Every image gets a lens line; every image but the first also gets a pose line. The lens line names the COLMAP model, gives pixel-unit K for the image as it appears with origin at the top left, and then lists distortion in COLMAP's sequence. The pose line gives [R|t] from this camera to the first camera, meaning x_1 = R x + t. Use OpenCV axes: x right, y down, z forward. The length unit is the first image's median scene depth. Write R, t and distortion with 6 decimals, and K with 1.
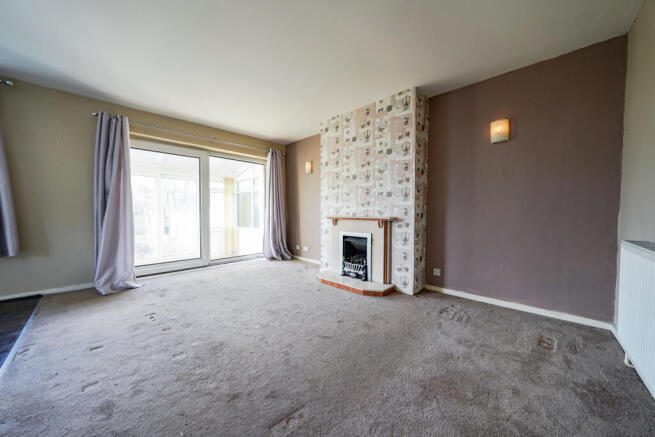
lens RADIAL K [[230.0, 0, 327.0], [0, 230.0, 217.4], [0, 0, 1]] dist [-0.018265, 0.000510]
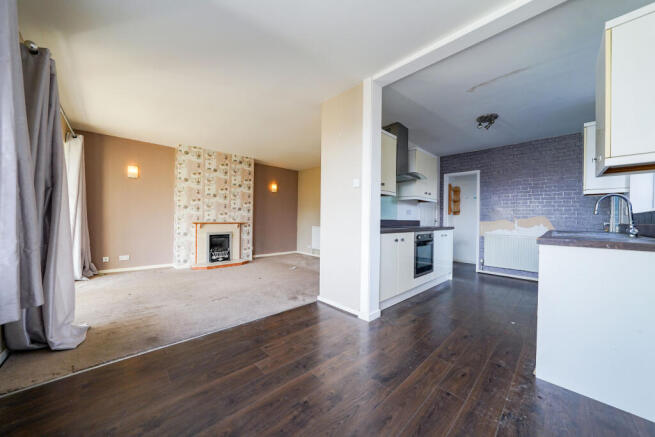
lens RADIAL K [[230.0, 0, 327.4], [0, 230.0, 218.1], [0, 0, 1]] dist [-0.018265, 0.000510]
pose [[0.046428, 0.001822, 0.998920, -1.447699], [0.012239, 0.999922, -0.002393, -0.015834], [-0.998847, 0.012337, 0.046402, 0.212508]]
